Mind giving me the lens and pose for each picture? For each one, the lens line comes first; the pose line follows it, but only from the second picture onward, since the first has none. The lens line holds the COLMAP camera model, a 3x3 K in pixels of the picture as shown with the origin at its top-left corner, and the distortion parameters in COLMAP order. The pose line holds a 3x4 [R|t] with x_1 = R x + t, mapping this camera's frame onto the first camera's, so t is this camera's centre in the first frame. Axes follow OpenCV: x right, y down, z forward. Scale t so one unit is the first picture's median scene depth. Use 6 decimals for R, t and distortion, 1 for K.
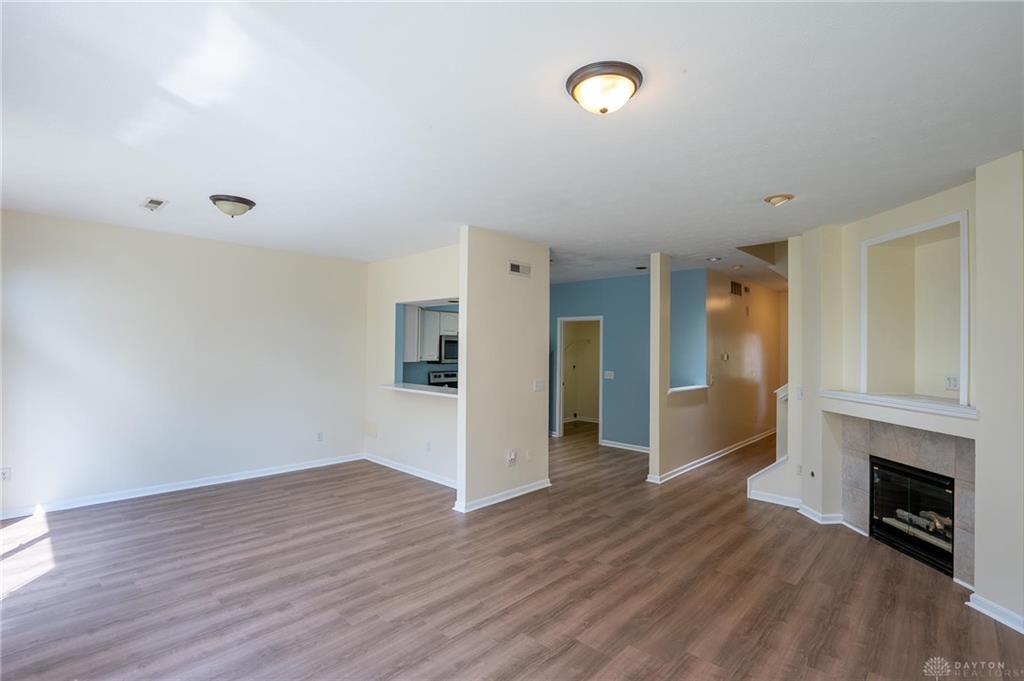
lens RADIAL K [[479.2, 0, 510.2], [0, 479.2, 339.9], [0, 0, 1]] dist [-0.011360, 0.001123]
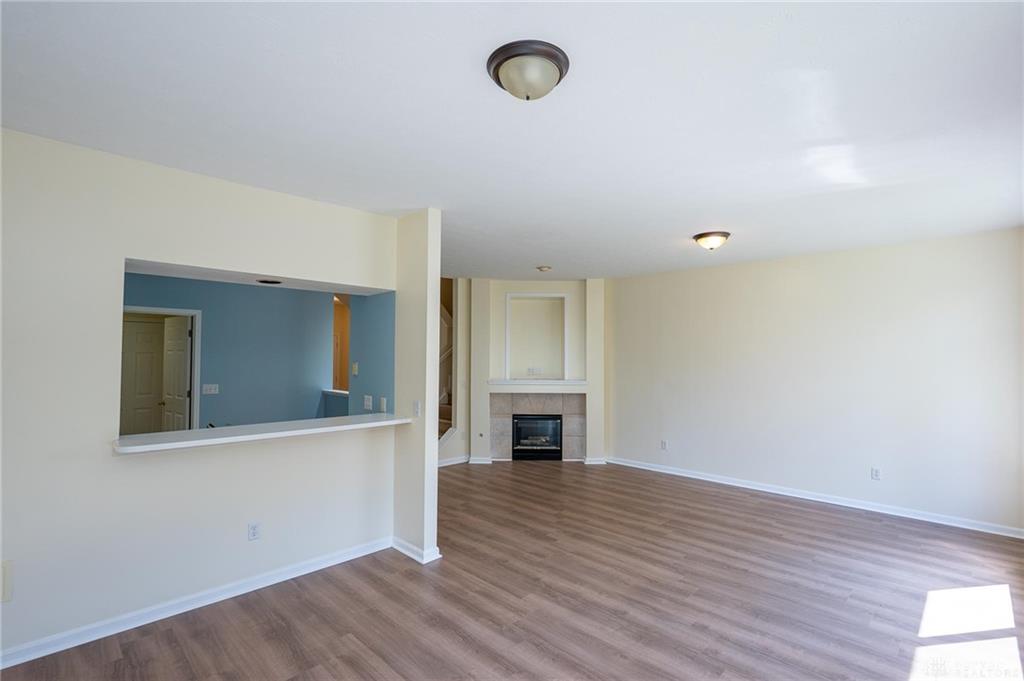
lens RADIAL K [[479.2, 0, 511.0], [0, 479.2, 338.6], [0, 0, 1]] dist [-0.011360, 0.001123]
pose [[0.015186, 0.025145, 0.999568, -1.151748], [-0.021845, 0.999453, -0.024810, 0.003425], [-0.999646, -0.021459, 0.015727, 1.083411]]
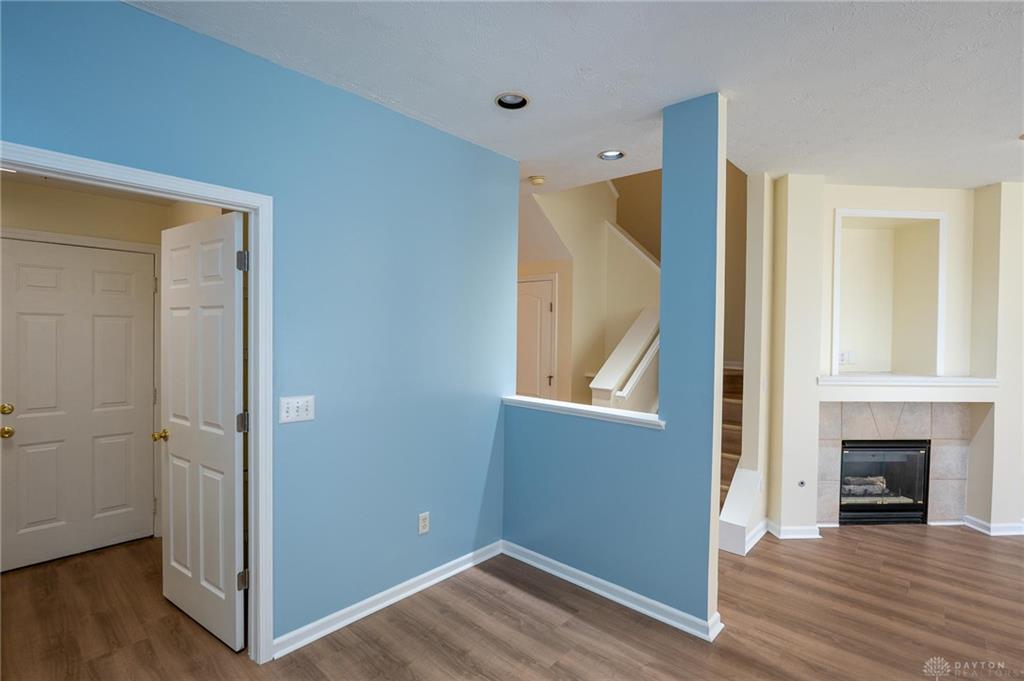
lens RADIAL K [[479.2, 0, 515.3], [0, 479.2, 341.5], [0, 0, 1]] dist [-0.011360, 0.001123]
pose [[-0.031523, -0.029049, 0.999081, -0.180174], [-0.030400, 0.999143, 0.028092, 0.042996], [-0.999041, -0.029486, -0.032379, 1.855861]]
